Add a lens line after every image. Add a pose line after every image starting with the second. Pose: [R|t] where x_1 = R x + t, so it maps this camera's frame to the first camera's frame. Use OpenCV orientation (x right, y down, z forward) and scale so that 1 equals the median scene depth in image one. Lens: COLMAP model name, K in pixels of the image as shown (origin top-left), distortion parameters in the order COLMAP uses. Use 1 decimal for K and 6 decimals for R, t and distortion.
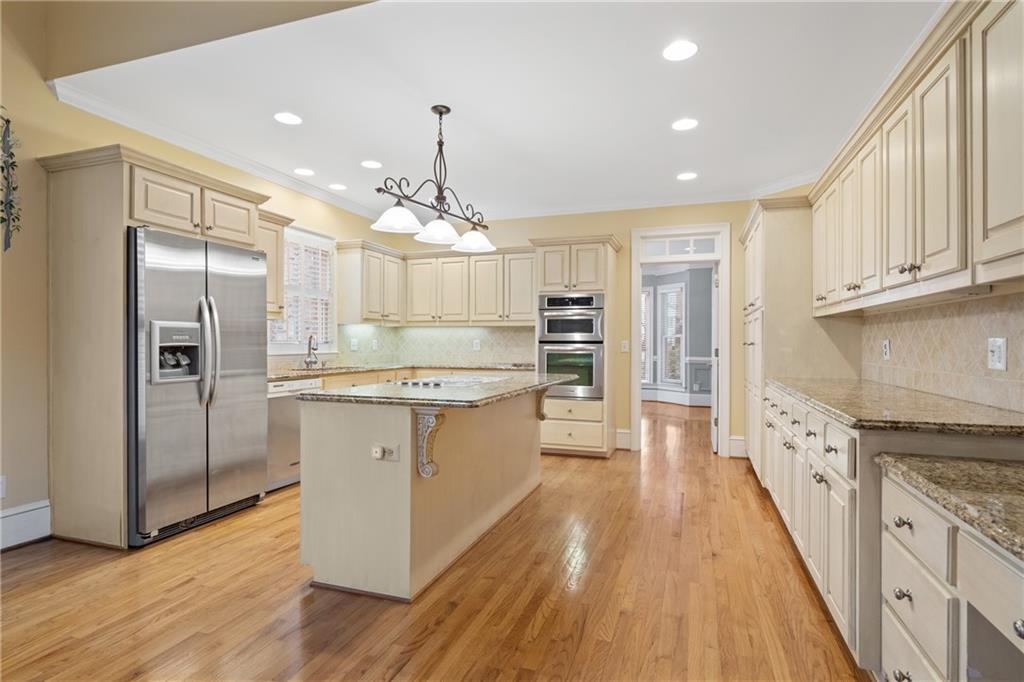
lens RADIAL K [[530.1, 0, 509.4], [0, 530.1, 340.9], [0, 0, 1]] dist [0.014368, 0.002615]
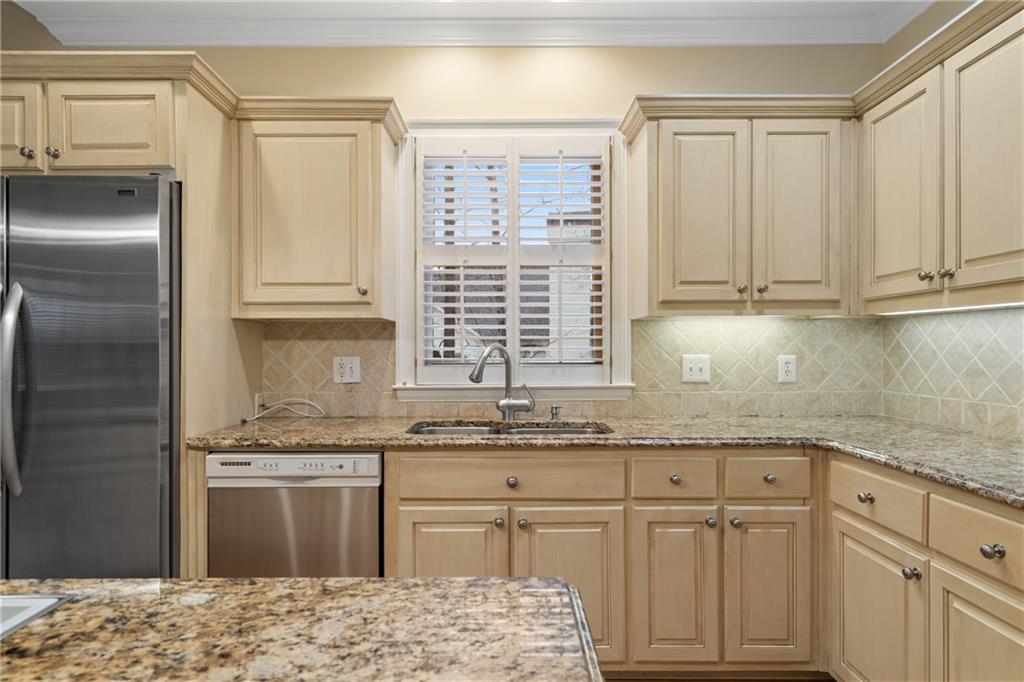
lens RADIAL K [[569.7, 0, 510.5], [0, 569.7, 350.0], [0, 0, 1]] dist [0.008040, -0.000361]
pose [[0.334125, -0.003350, -0.942523, 0.136583], [0.006913, 0.999975, -0.001103, -0.013767], [0.942503, -0.006147, 0.334140, 1.330086]]
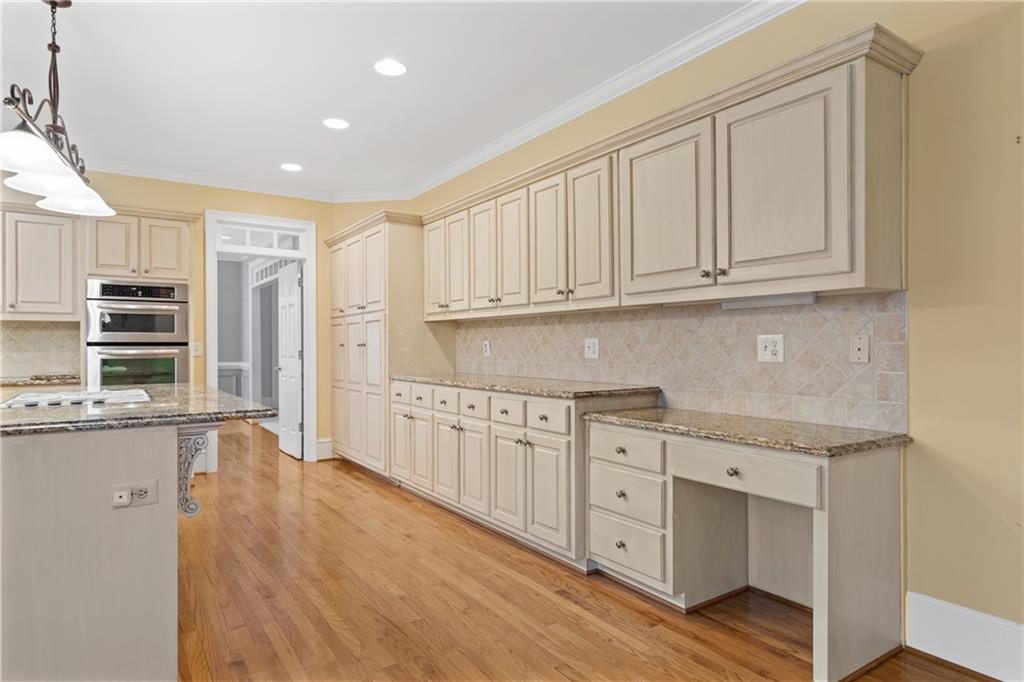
lens RADIAL K [[597.1, 0, 517.2], [0, 597.1, 344.3], [0, 0, 1]] dist [-0.000101, 0.000241]
pose [[0.588767, -0.001548, 0.808301, -0.432157], [0.002979, 0.999996, -0.000255, 0.007546], [-0.808297, 0.002558, 0.588769, 0.085523]]
